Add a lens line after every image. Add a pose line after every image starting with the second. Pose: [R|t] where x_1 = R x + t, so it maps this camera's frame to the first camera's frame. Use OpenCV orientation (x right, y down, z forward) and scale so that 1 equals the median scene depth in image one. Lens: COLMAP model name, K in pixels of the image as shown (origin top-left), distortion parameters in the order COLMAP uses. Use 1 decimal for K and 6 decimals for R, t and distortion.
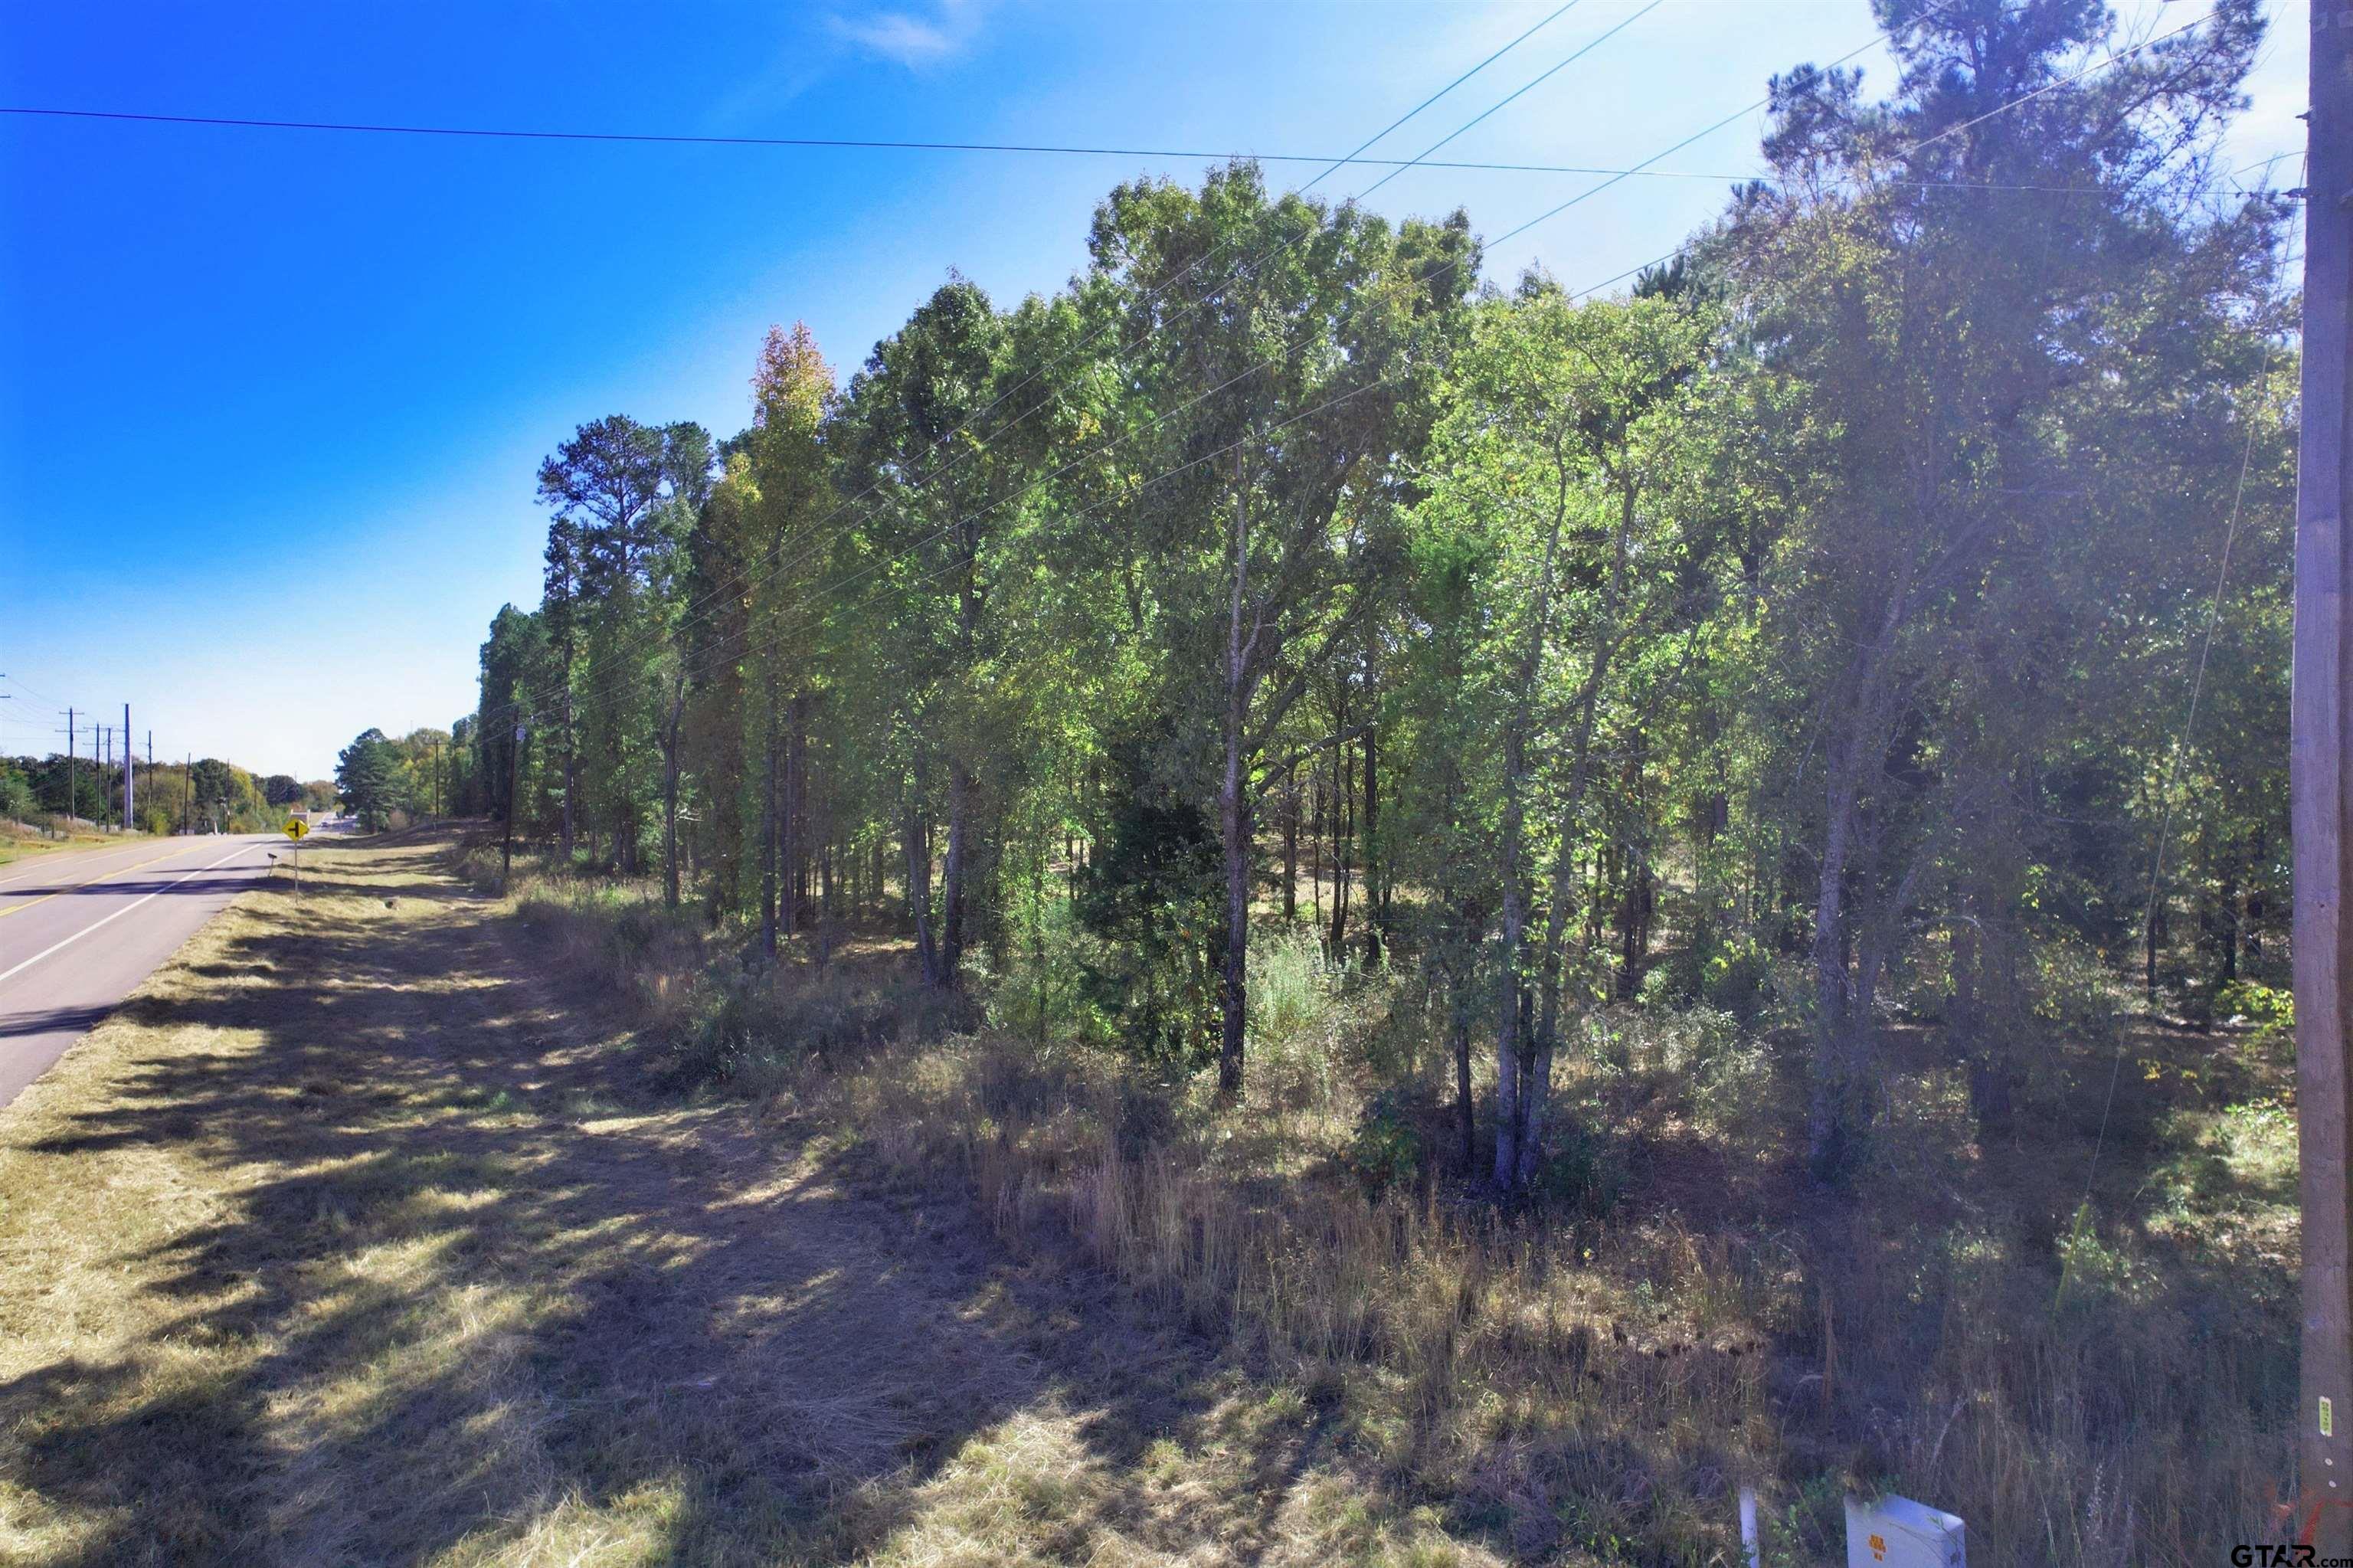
lens RADIAL K [[1503.5, 0, 1178.8], [0, 1503.5, 798.2], [0, 0, 1]] dist [-0.070629, 0.065631]
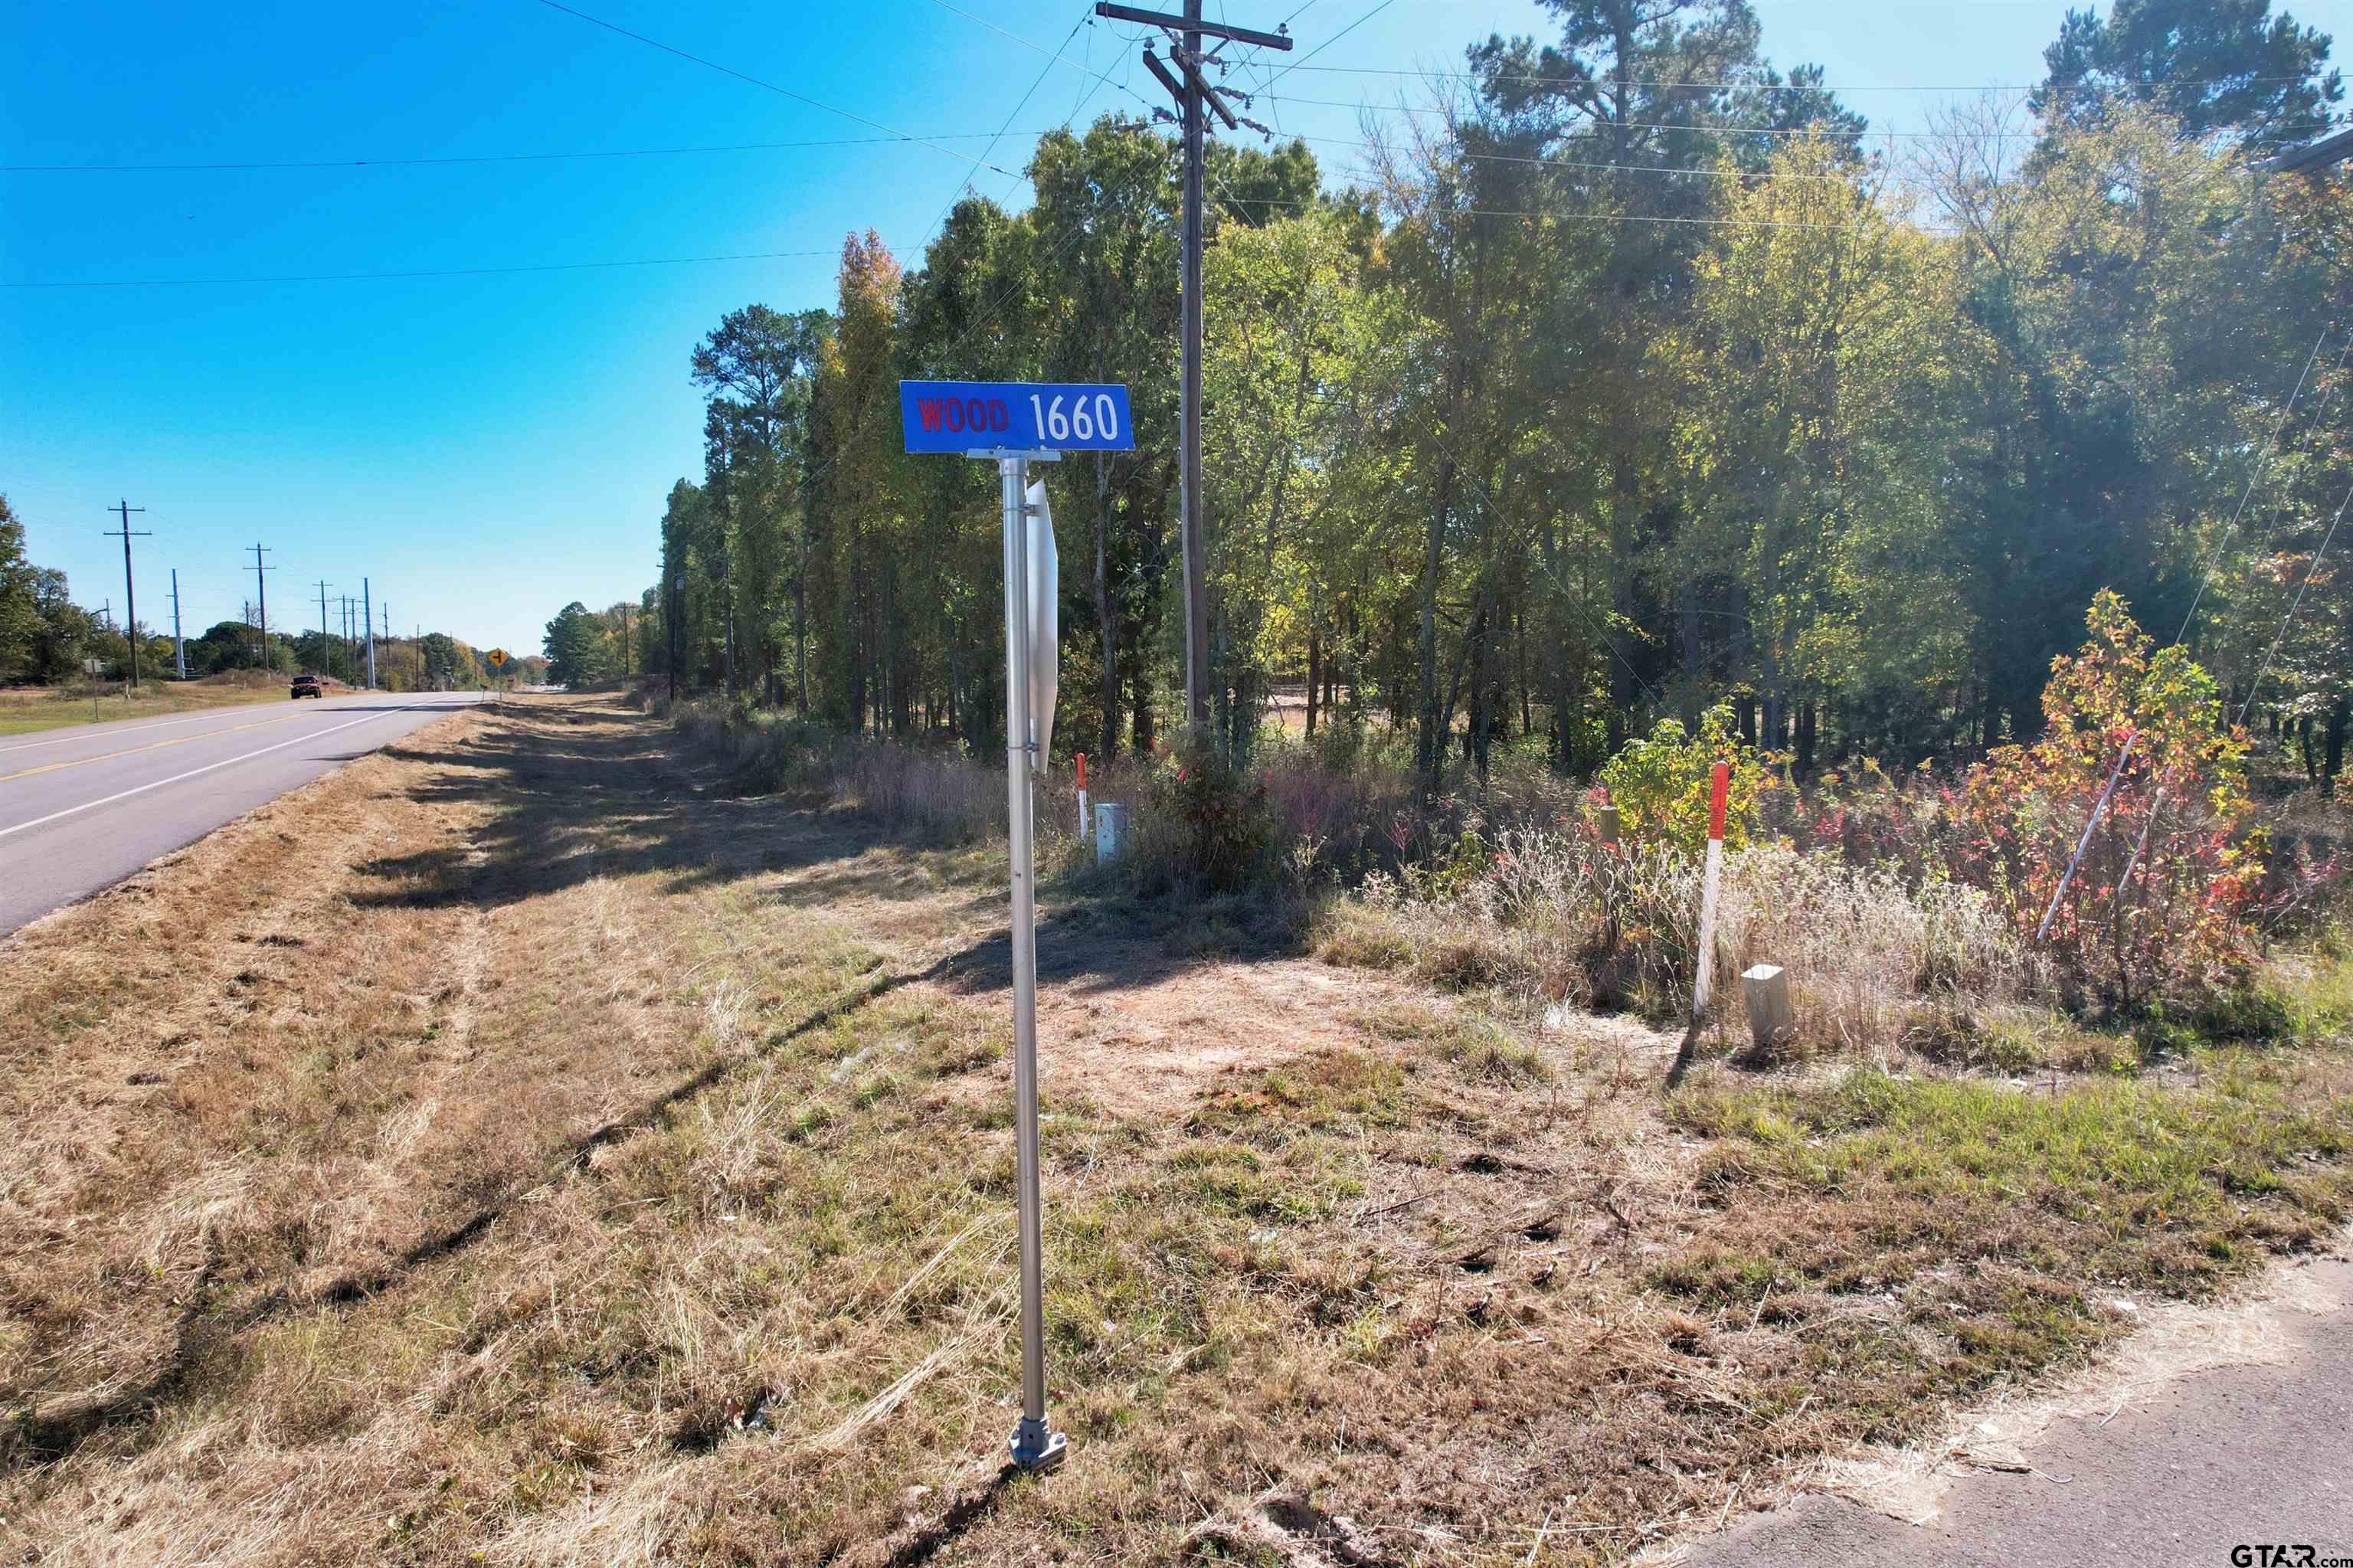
lens RADIAL K [[1503.5, 0, 1178.8], [0, 1503.5, 798.2], [0, 0, 1]] dist [-0.070629, 0.065631]
pose [[0.992967, 0.003480, -0.118343, 0.075593], [0.006521, 0.996443, 0.084016, 0.024394], [0.118215, -0.084197, 0.989412, -0.116413]]
